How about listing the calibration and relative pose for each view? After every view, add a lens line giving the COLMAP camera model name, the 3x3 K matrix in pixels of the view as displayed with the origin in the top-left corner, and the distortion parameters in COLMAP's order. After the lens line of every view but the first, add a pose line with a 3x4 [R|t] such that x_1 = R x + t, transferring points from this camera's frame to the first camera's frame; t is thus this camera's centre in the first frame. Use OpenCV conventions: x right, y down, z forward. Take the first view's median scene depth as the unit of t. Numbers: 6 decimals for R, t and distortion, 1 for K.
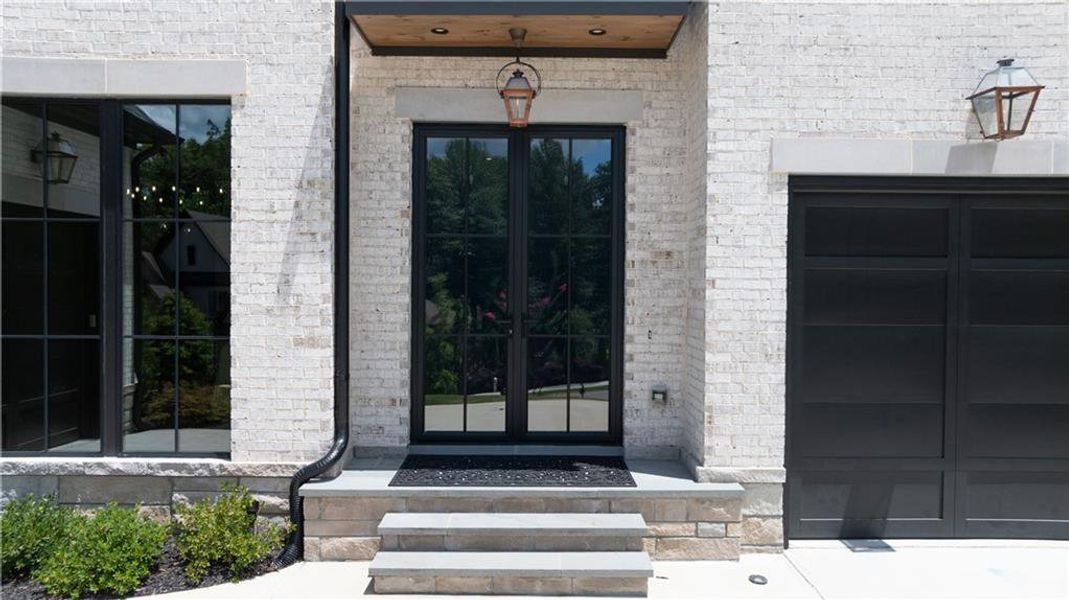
lens RADIAL K [[722.0, 0, 534.5], [0, 722.0, 300.0], [0, 0, 1]] dist [-0.001849, -0.001729]
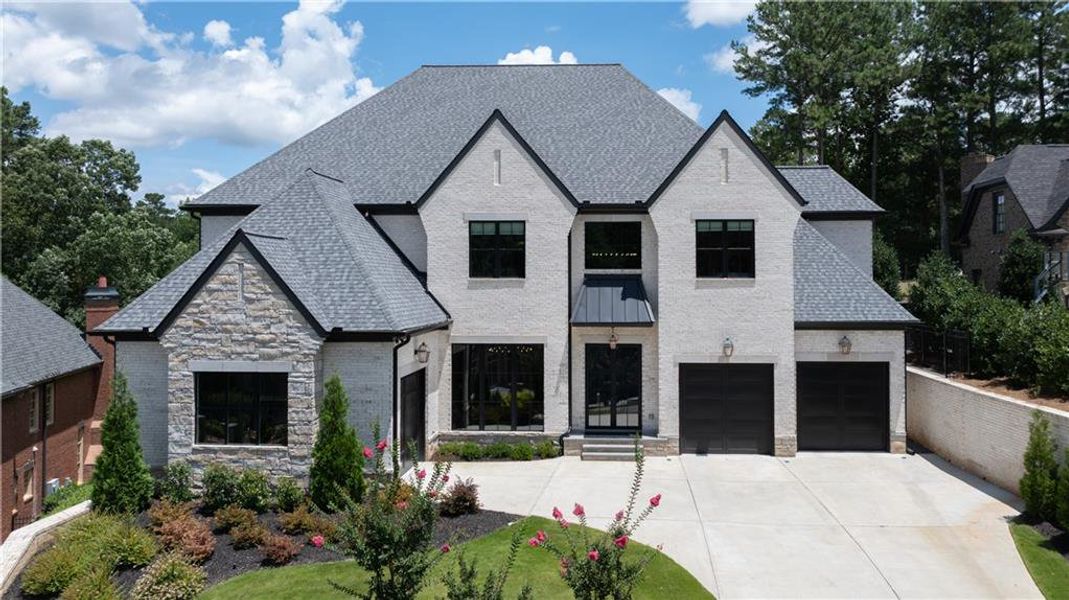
lens RADIAL K [[768.9, 0, 575.1], [0, 768.9, 264.5], [0, 0, 1]] dist [-0.011501, -0.005075]
pose [[0.997252, -0.010129, -0.073382, 0.078804], [0.007313, 0.999230, -0.038547, -0.508690], [0.073716, 0.037905, 0.996559, -3.061359]]
